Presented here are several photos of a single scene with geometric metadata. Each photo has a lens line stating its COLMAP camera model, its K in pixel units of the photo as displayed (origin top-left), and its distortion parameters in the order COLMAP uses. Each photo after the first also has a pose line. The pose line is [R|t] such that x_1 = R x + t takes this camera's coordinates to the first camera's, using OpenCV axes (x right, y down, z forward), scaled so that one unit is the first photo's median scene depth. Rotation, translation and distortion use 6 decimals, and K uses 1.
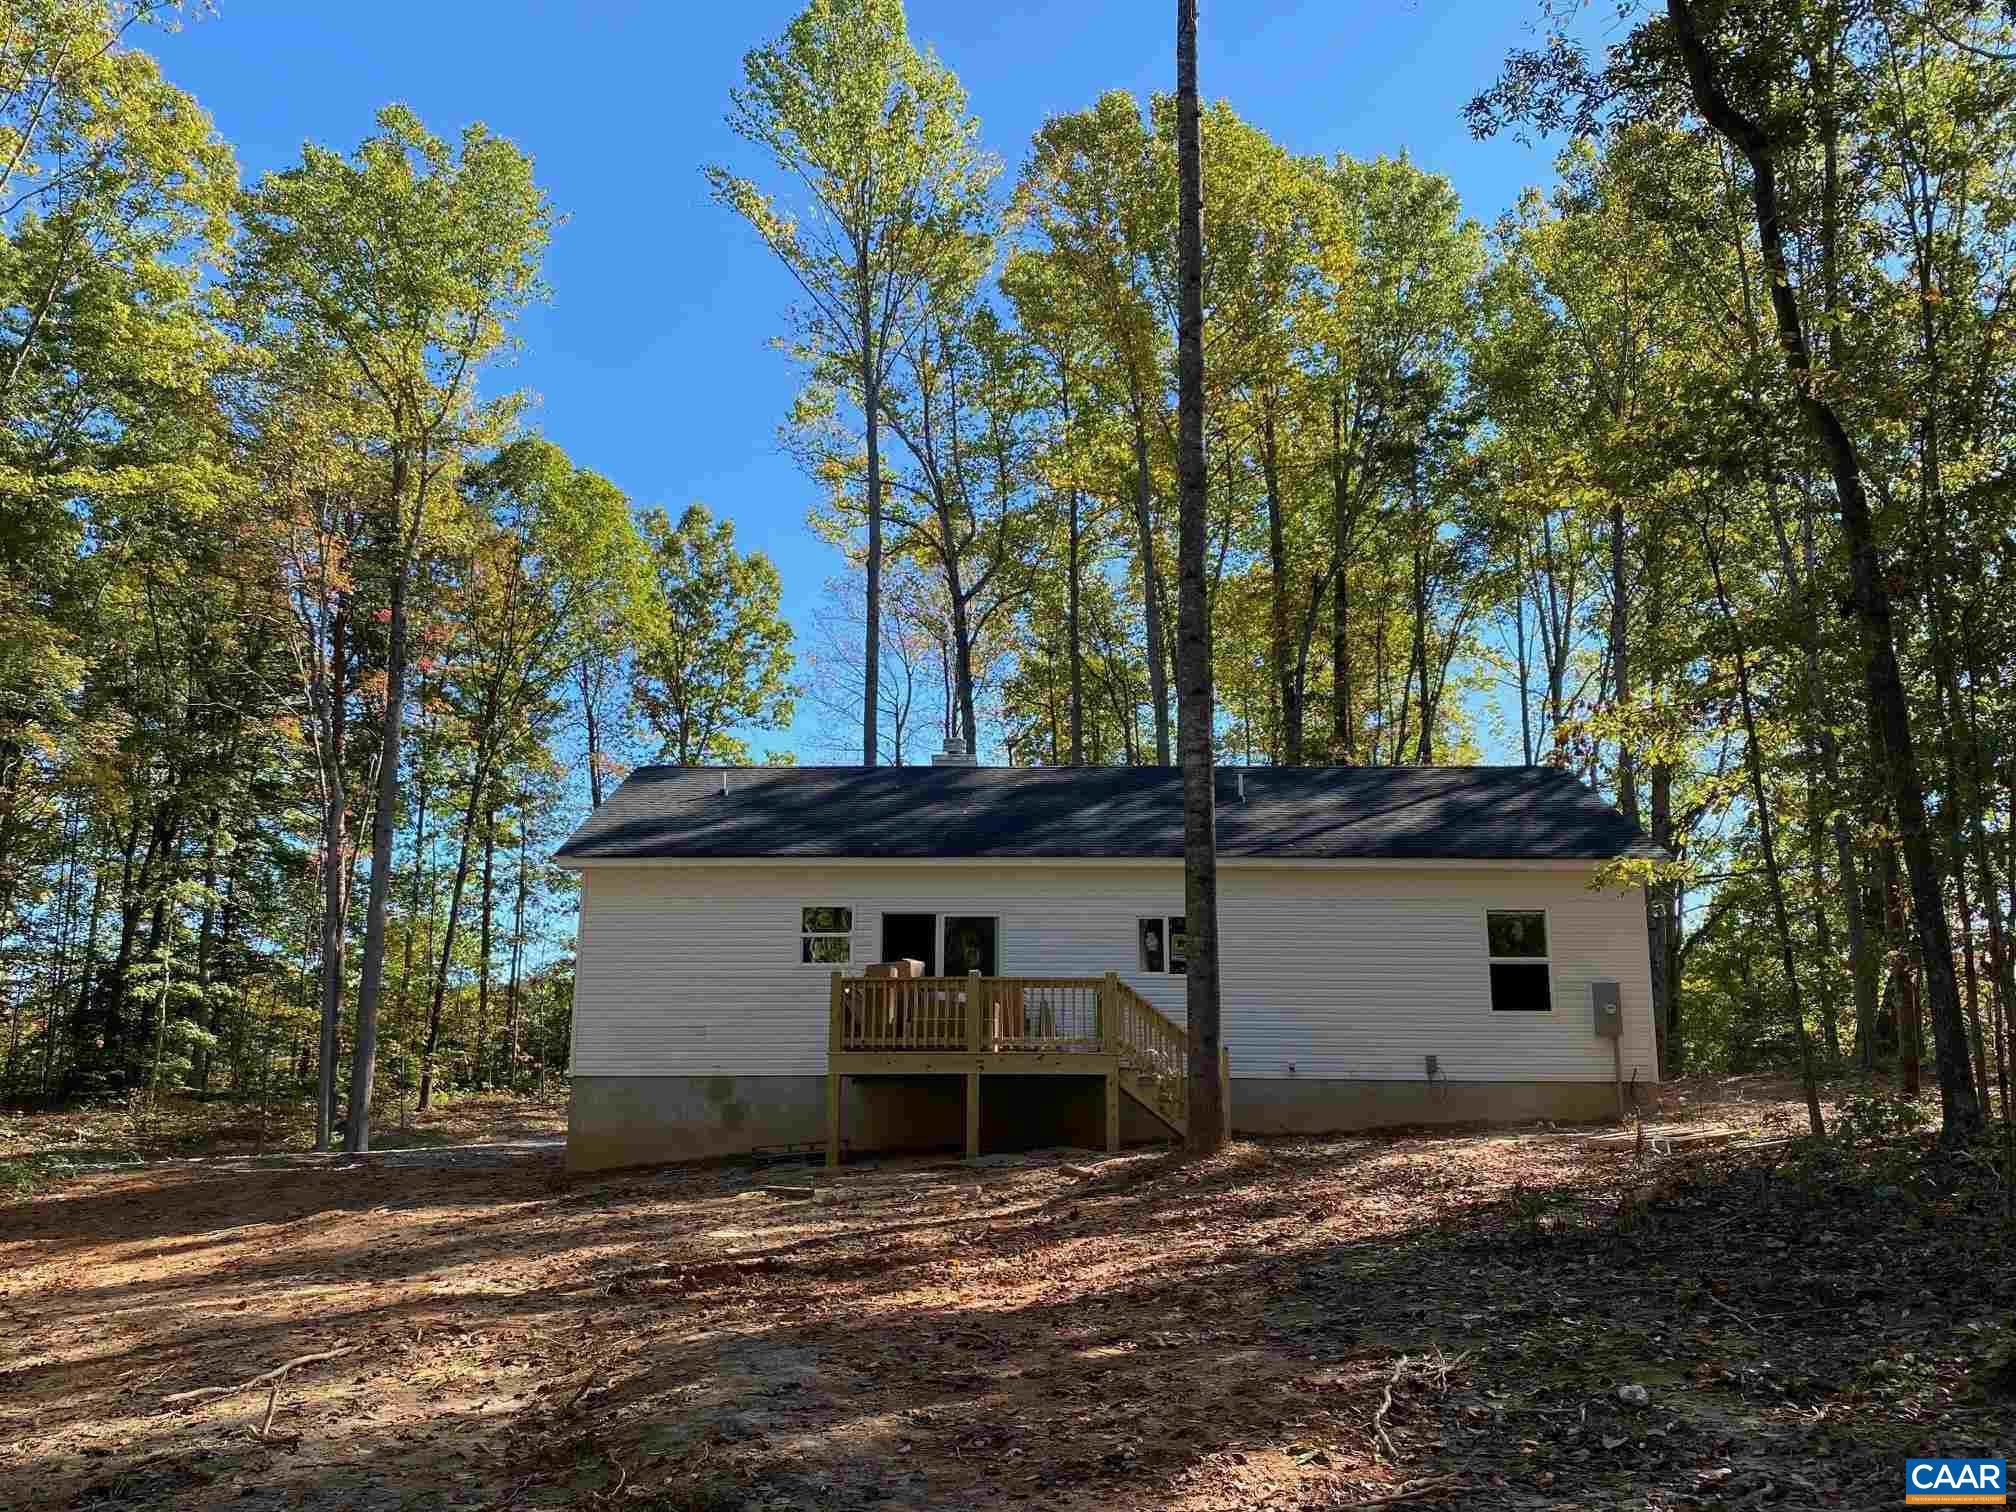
lens RADIAL K [[1659.0, 0, 1008.0], [0, 1659.0, 756.0], [0, 0, 1]] dist [0.117015, -0.249278]
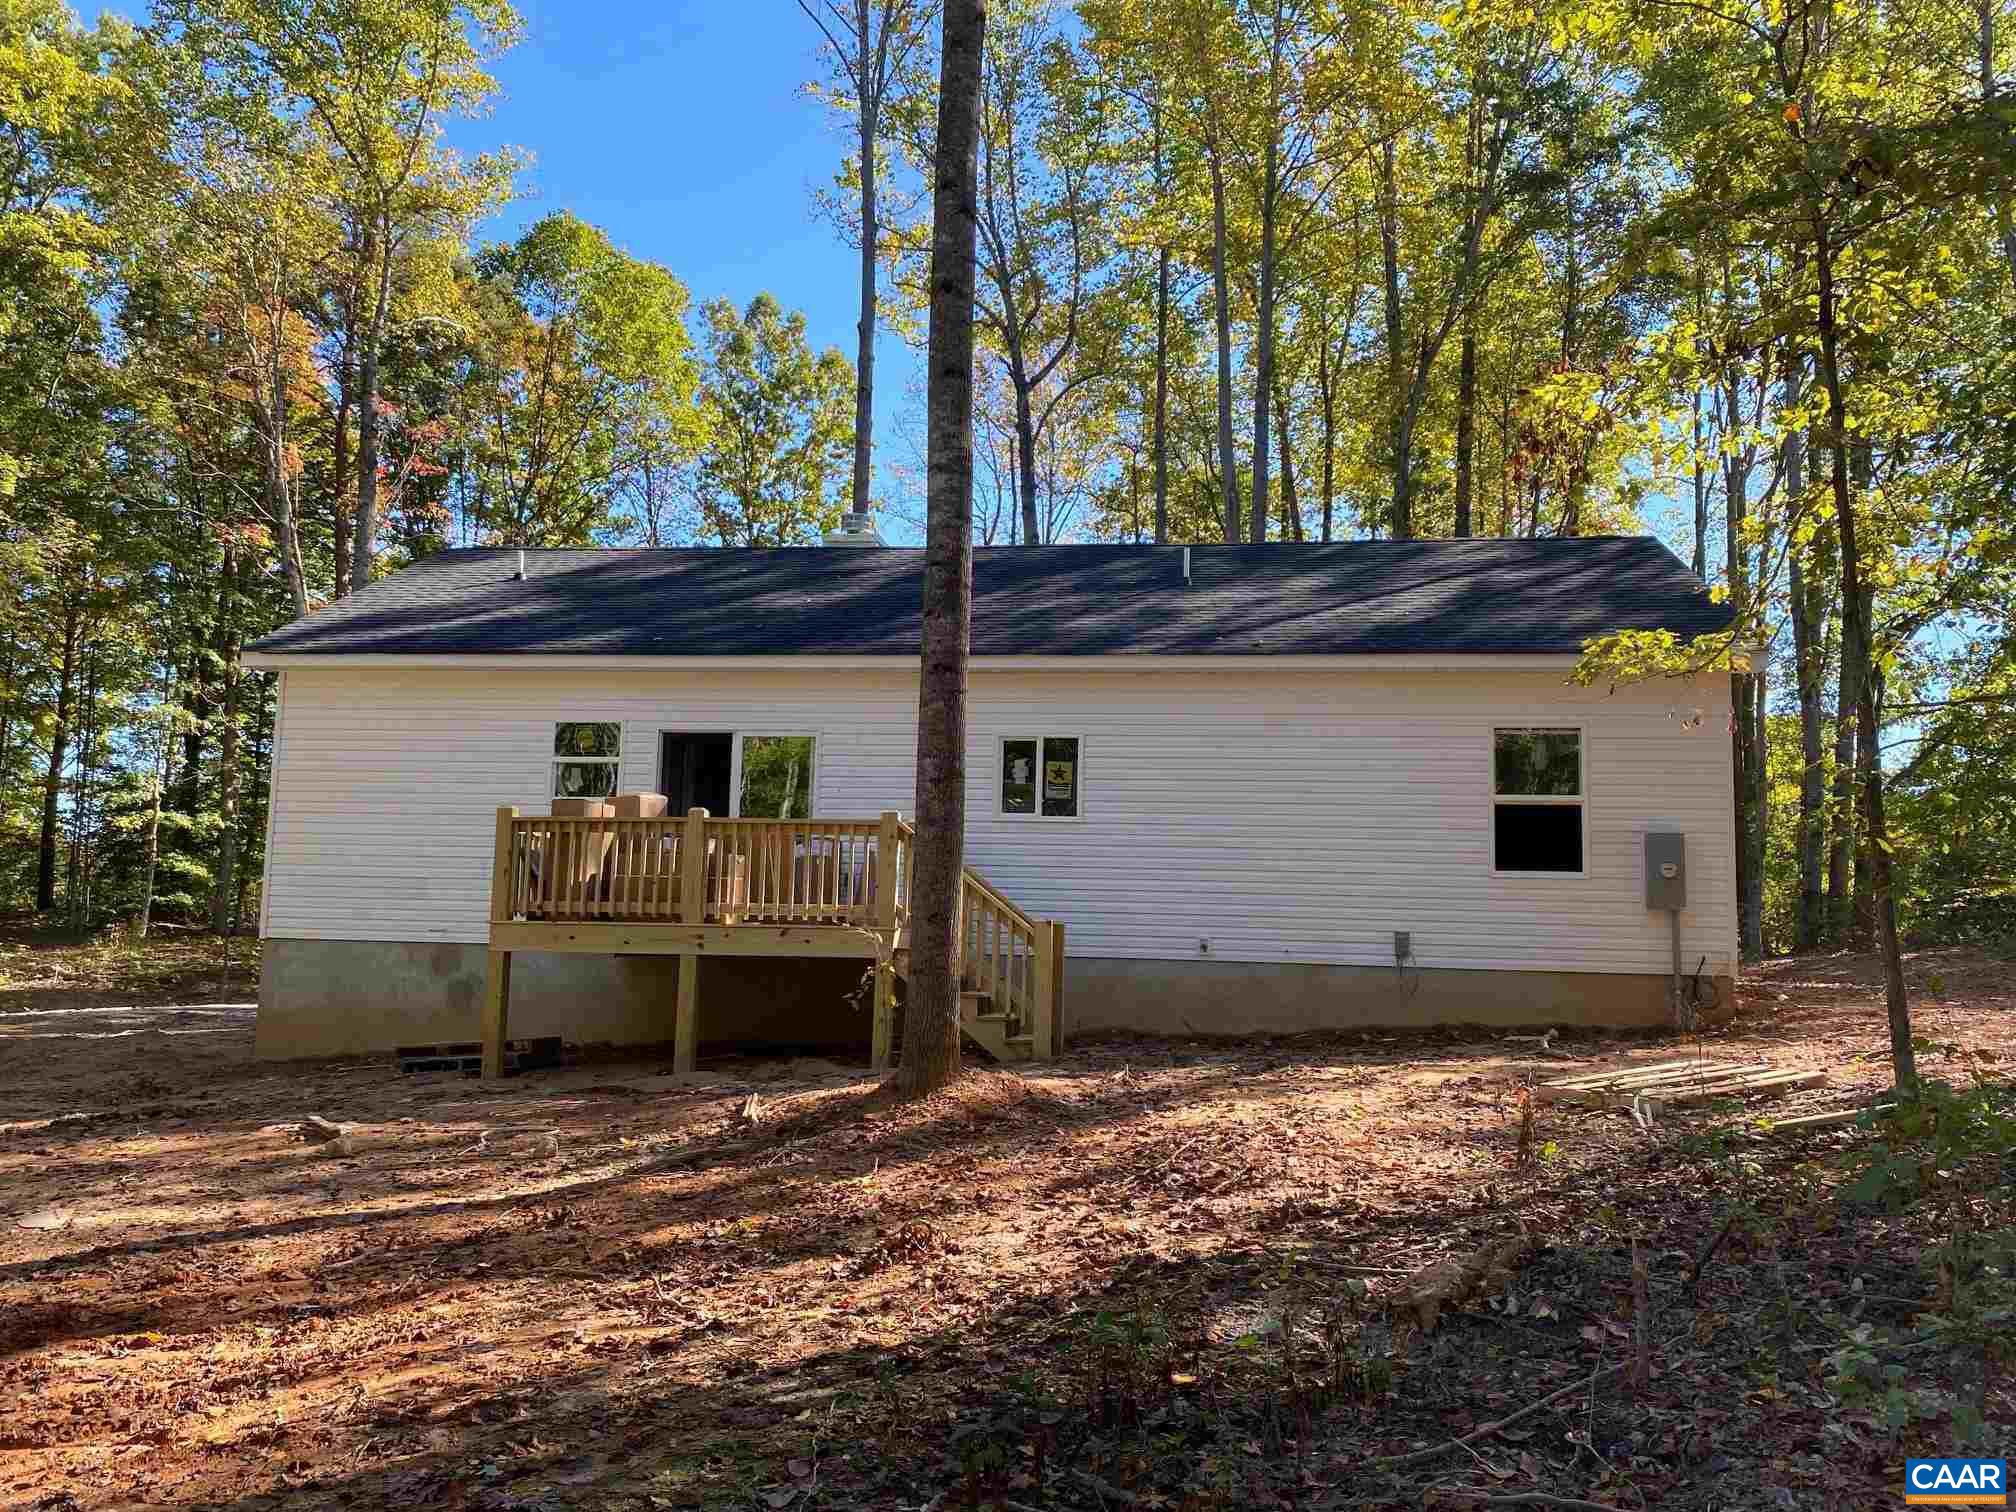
lens RADIAL K [[1659.0, 0, 1008.0], [0, 1659.0, 756.0], [0, 0, 1]] dist [0.117015, -0.249278]
pose [[0.992831, 0.005905, -0.119384, 0.083491], [0.005597, 0.995387, 0.095780, 0.017681], [0.119399, -0.095762, 0.988217, 0.141416]]
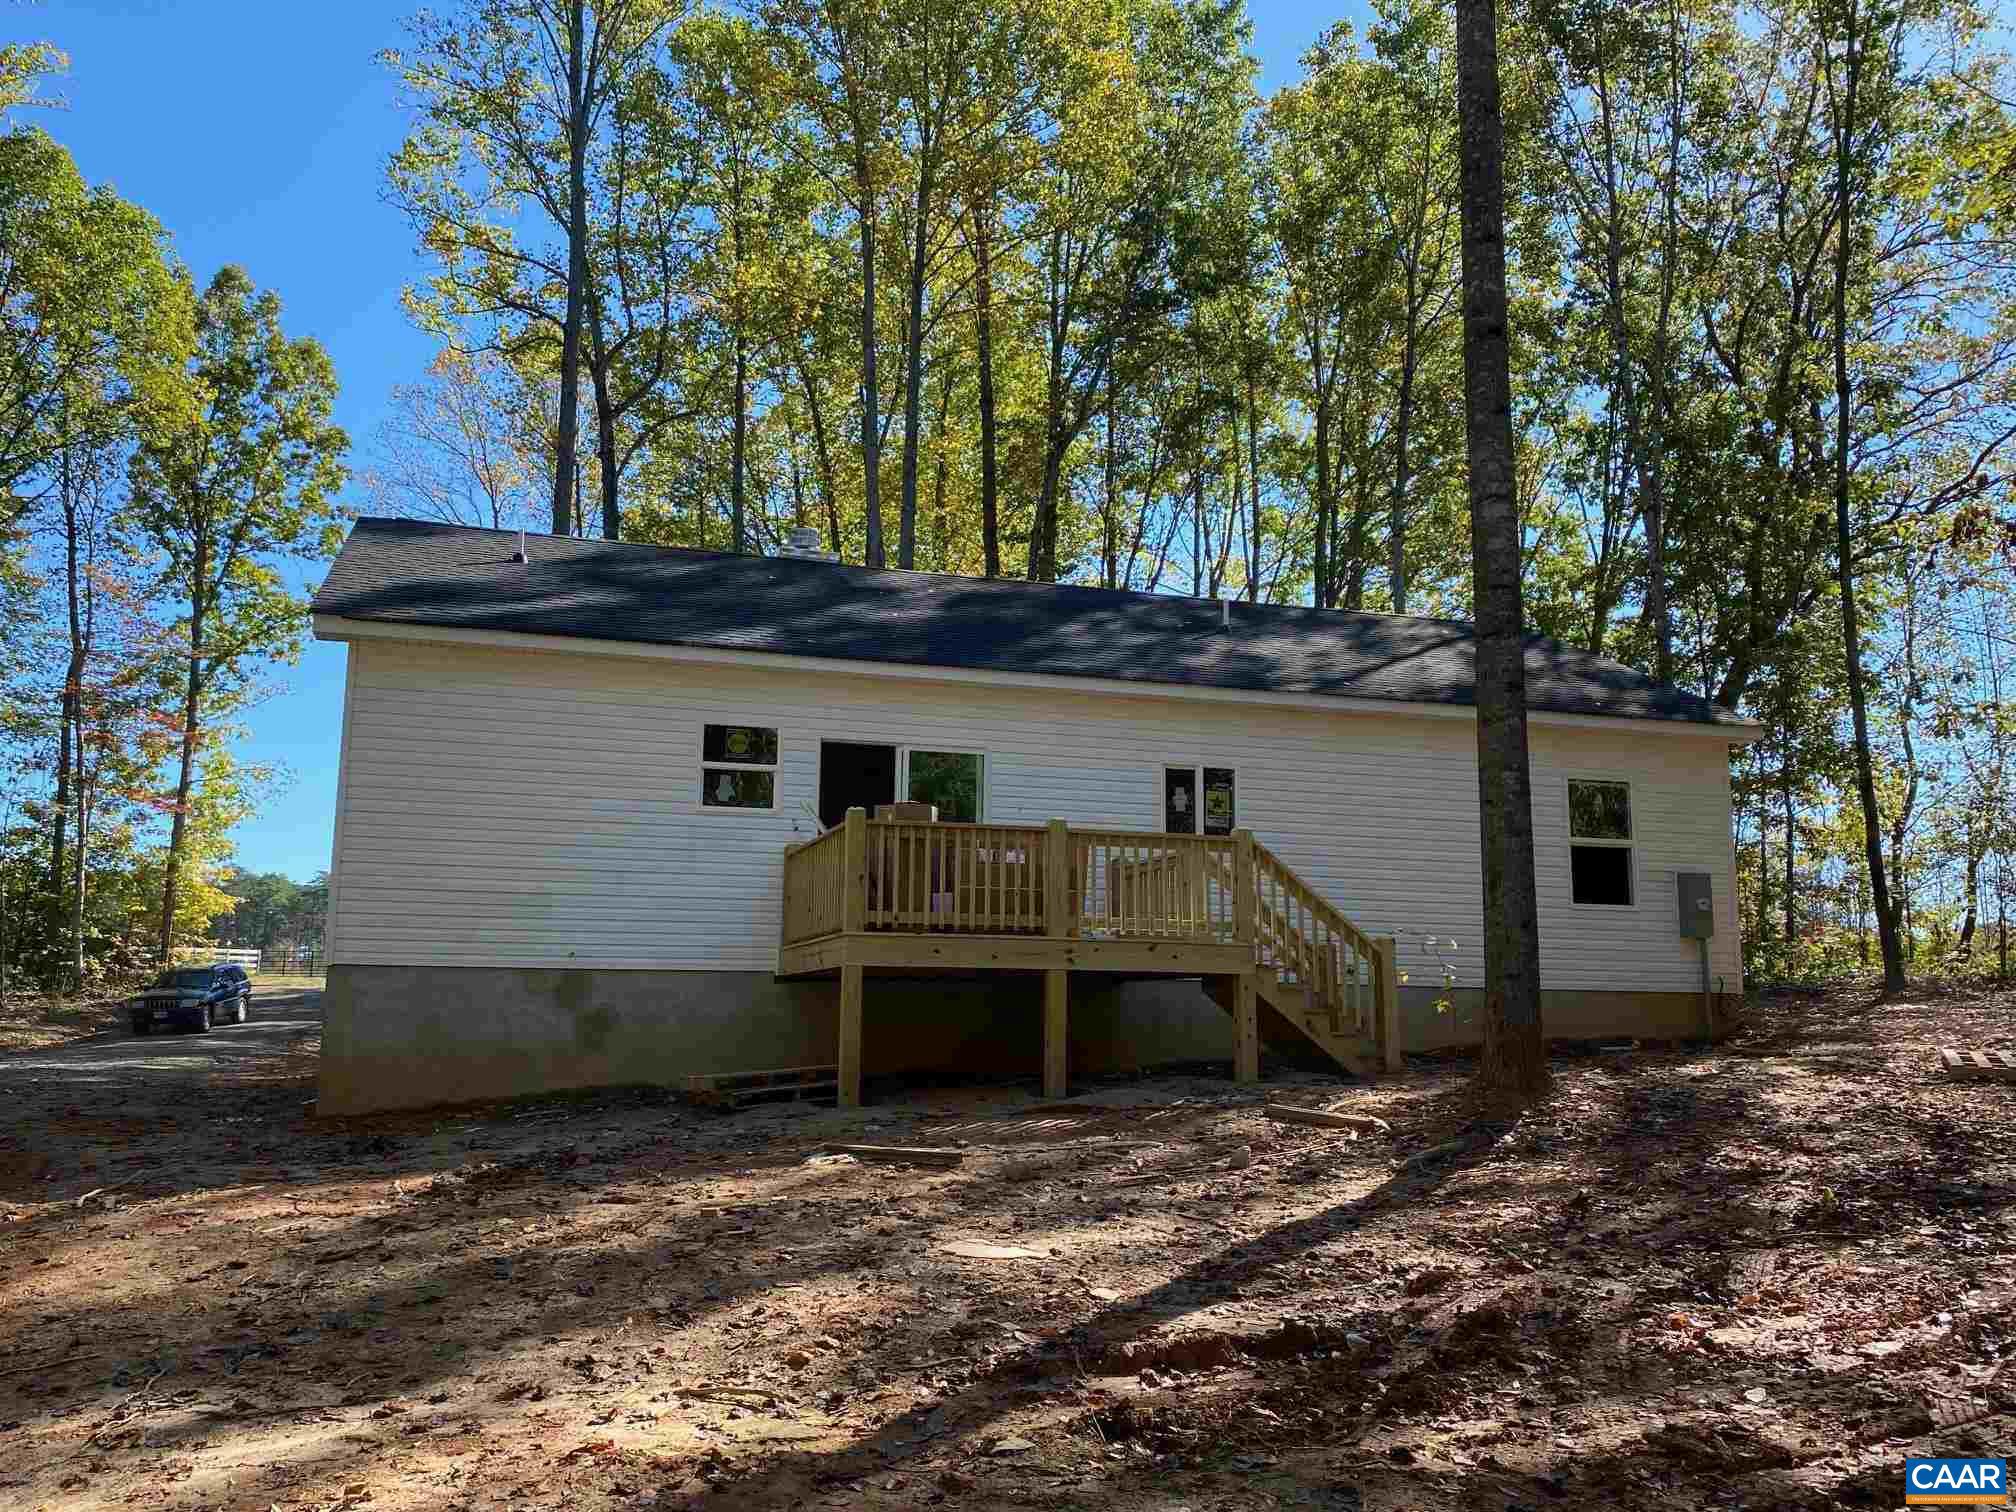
lens RADIAL K [[1692.1, 0, 1049.8], [0, 1692.1, 738.3], [0, 0, 1]] dist [0.051404, -0.099379]
pose [[0.944085, 0.060598, 0.324086, -0.106714], [-0.073153, 0.996964, 0.026687, 0.034261], [-0.321484, -0.048902, 0.945651, 0.154429]]
